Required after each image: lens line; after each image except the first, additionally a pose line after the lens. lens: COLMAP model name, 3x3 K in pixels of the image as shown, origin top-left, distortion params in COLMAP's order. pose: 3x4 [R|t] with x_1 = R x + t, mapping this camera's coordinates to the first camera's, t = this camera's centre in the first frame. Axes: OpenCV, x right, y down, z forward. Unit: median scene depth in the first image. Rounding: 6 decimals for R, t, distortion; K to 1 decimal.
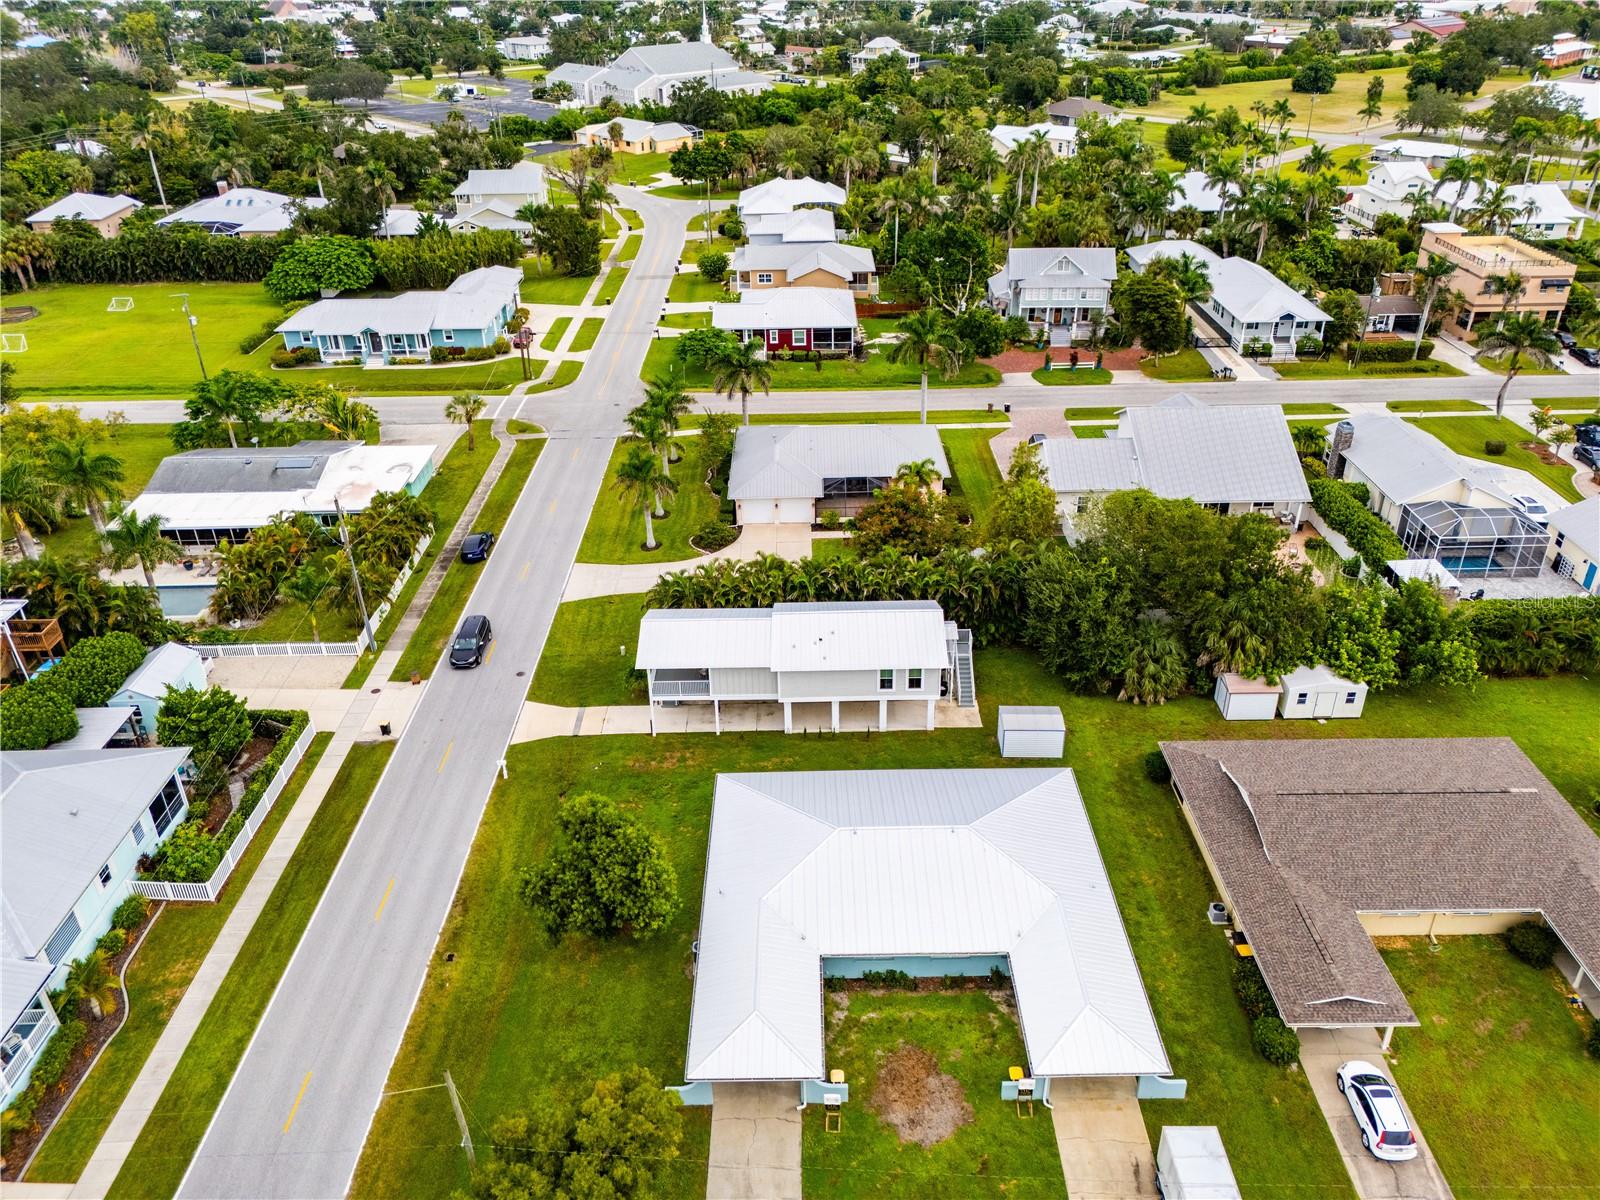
lens RADIAL K [[1142.3, 0, 800.0], [0, 1142.3, 600.0], [0, 0, 1]] dist [-0.000886, -0.003315]
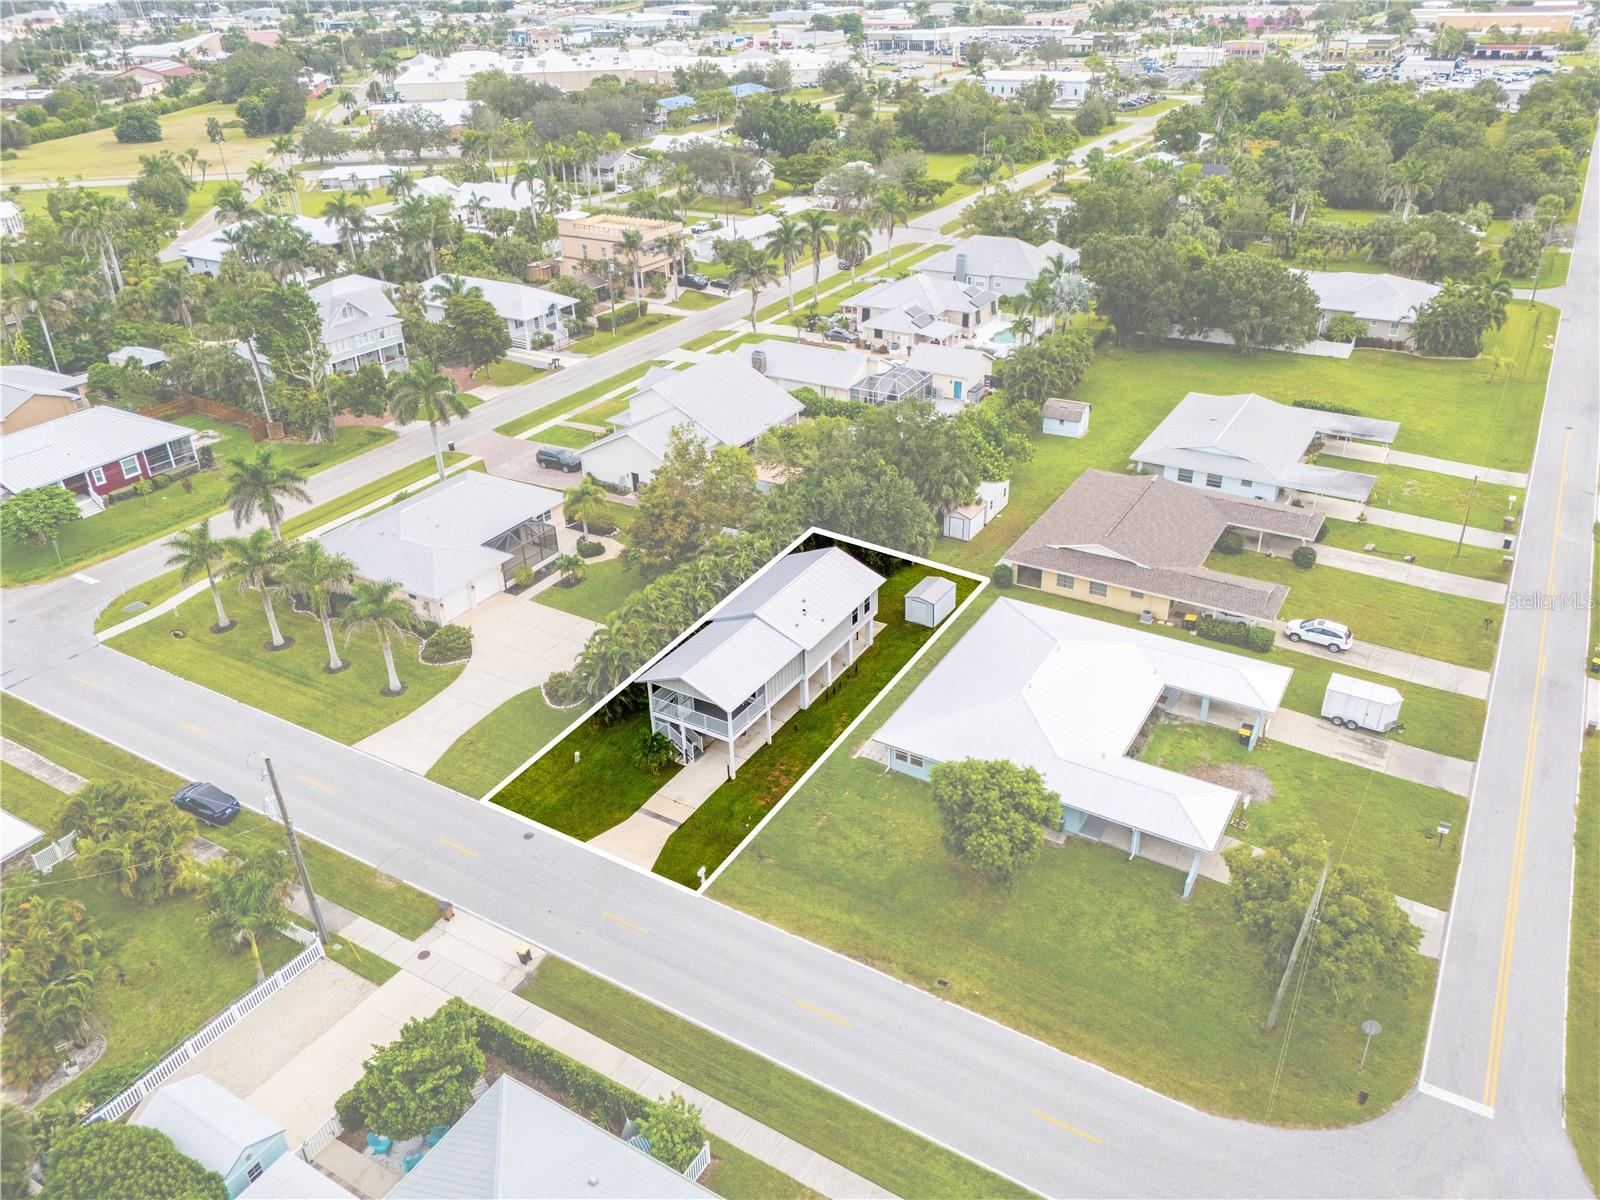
lens RADIAL K [[1149.5, 0, 800.0], [0, 1149.5, 600.0], [0, 0, 1]] dist [0.001917, -0.001943]
pose [[0.513487, -0.409556, 0.754052, -0.407984], [0.436871, 0.881111, 0.181071, -0.087688], [-0.738562, 0.236446, 0.631363, 0.160542]]
